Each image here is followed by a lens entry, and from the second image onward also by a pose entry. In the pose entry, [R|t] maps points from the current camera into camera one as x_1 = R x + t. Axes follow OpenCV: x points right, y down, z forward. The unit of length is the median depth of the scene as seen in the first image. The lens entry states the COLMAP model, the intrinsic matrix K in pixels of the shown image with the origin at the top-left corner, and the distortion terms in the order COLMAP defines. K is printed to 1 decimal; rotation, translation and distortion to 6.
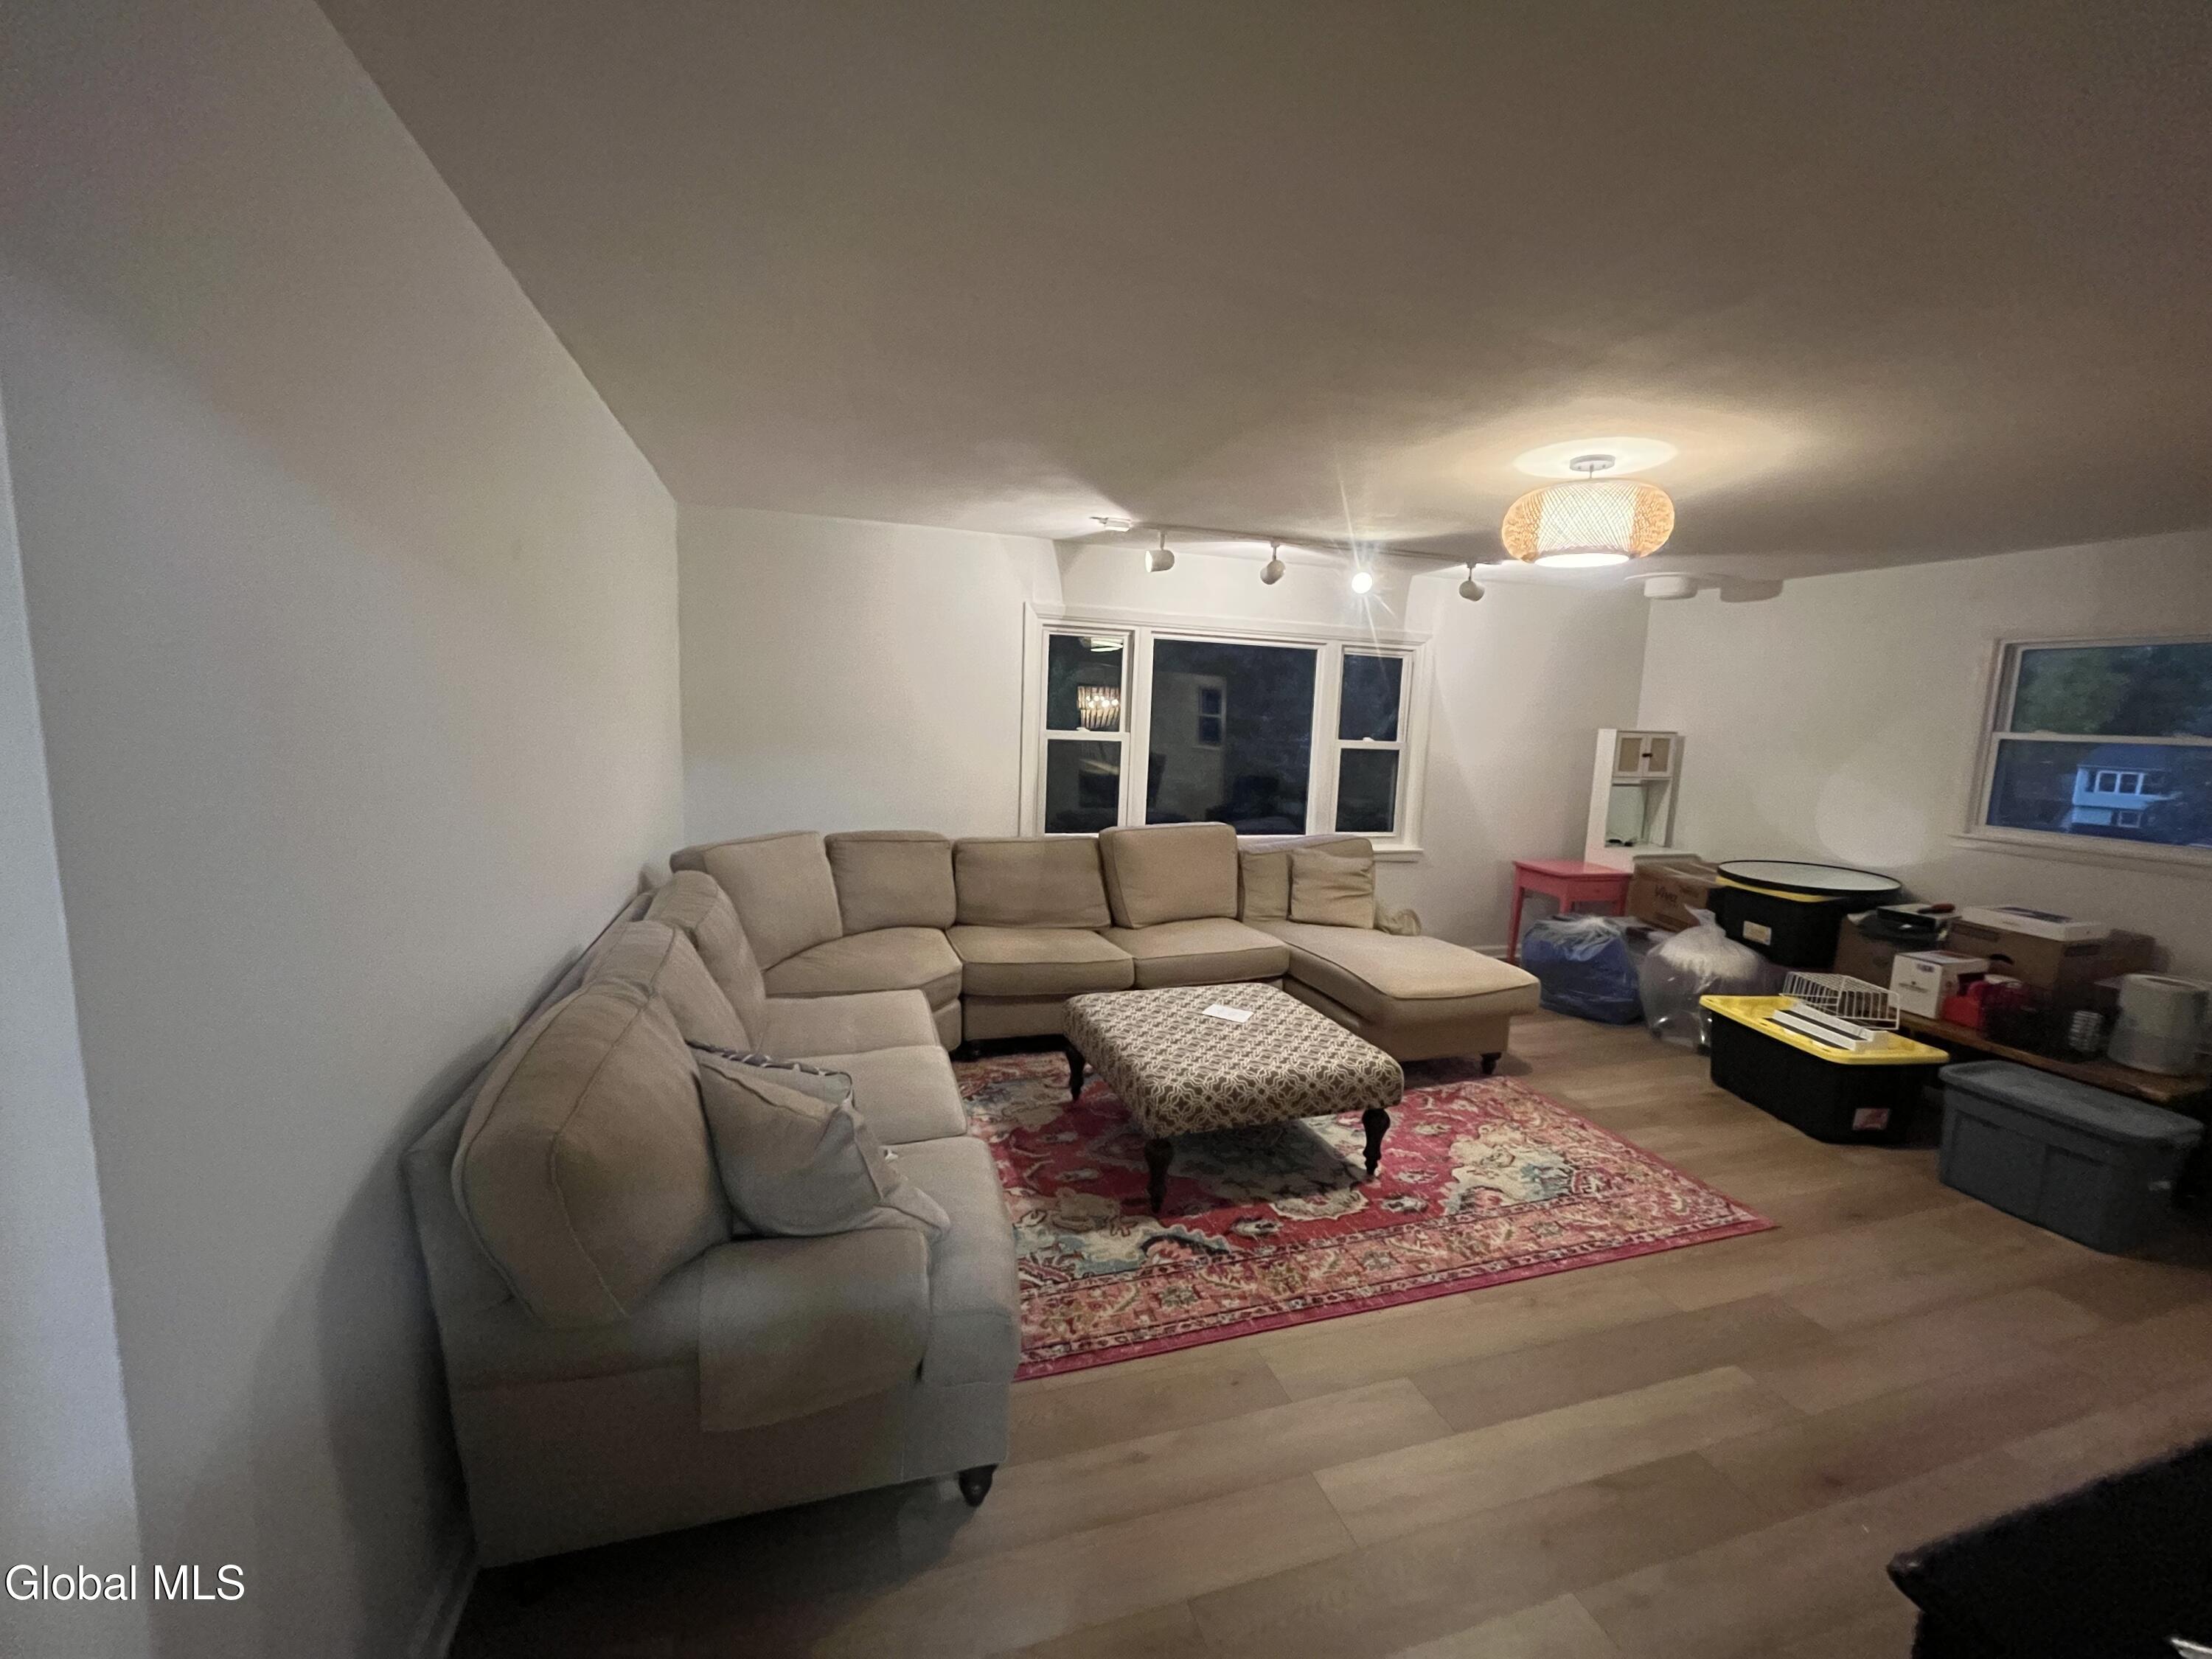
lens RADIAL K [[892.2, 0, 1104.2], [0, 892.2, 832.9], [0, 0, 1]] dist [-0.003630, 0.000002]
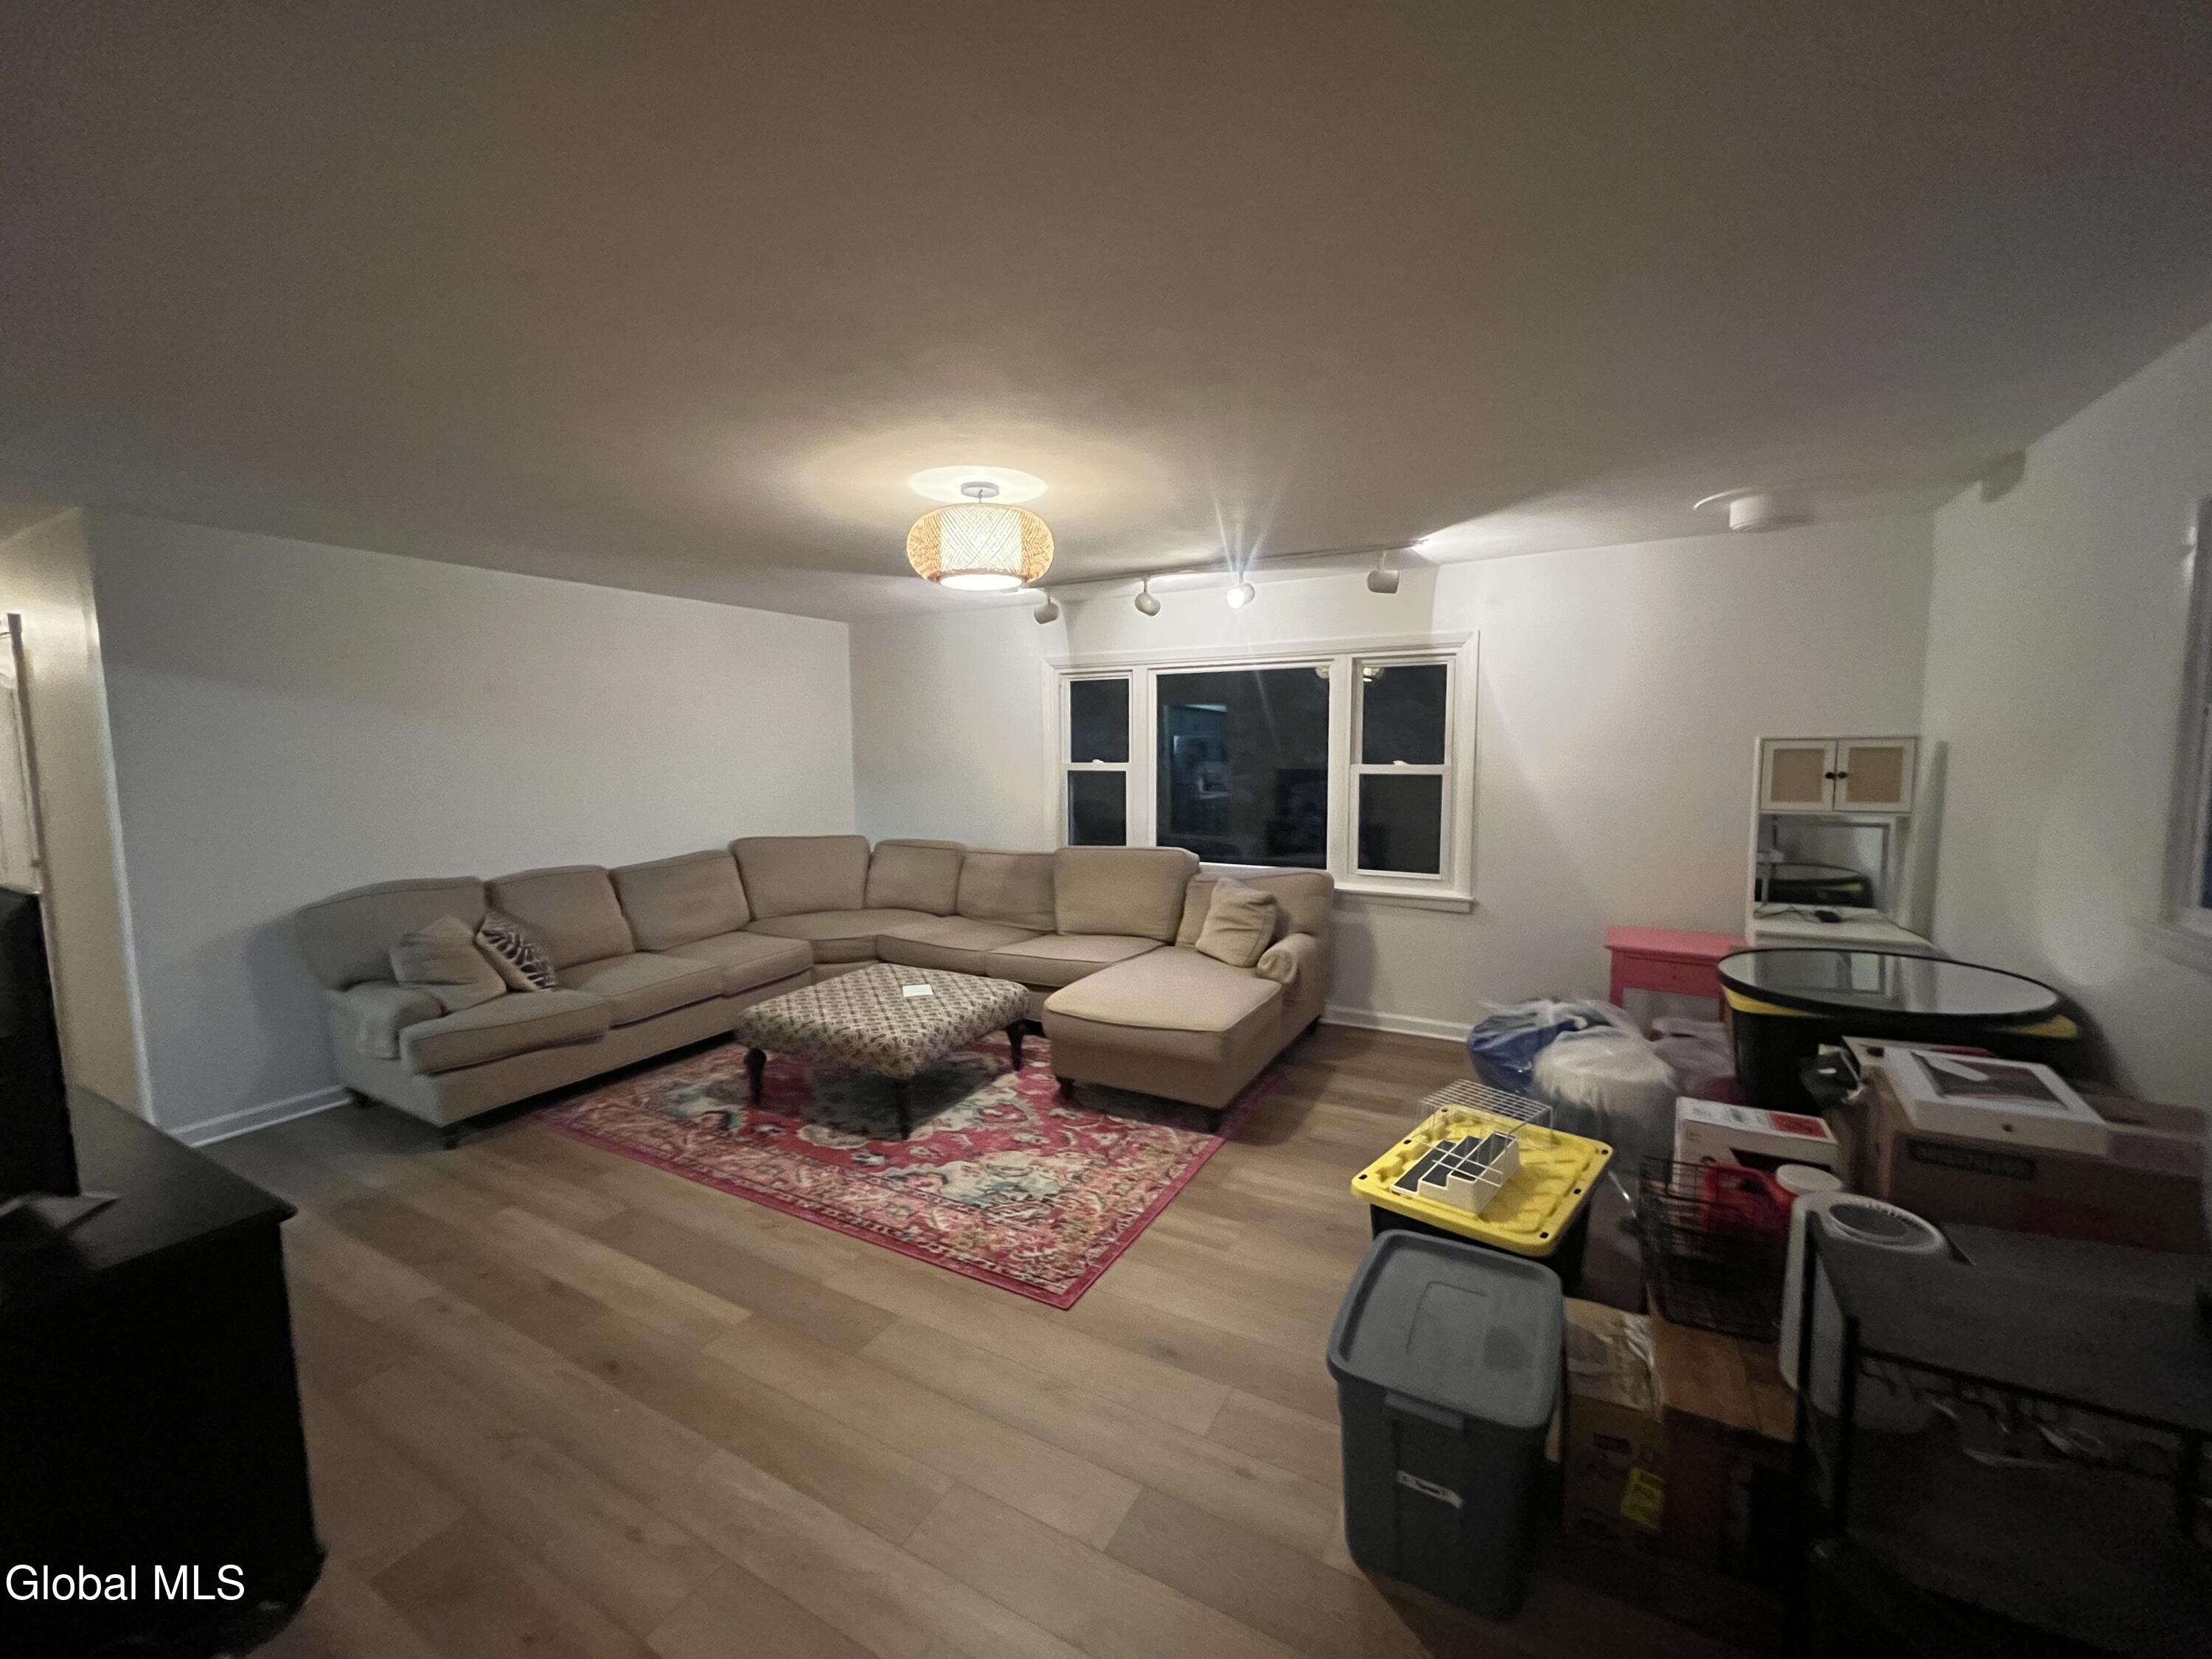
lens RADIAL K [[892.2, 0, 1104.2], [0, 892.2, 832.9], [0, 0, 1]] dist [-0.003630, 0.000002]
pose [[0.680105, 0.028183, -0.732573, 1.056898], [-0.065791, 0.997575, -0.022701, -0.000010], [0.730157, 0.063635, 0.680310, 0.311383]]
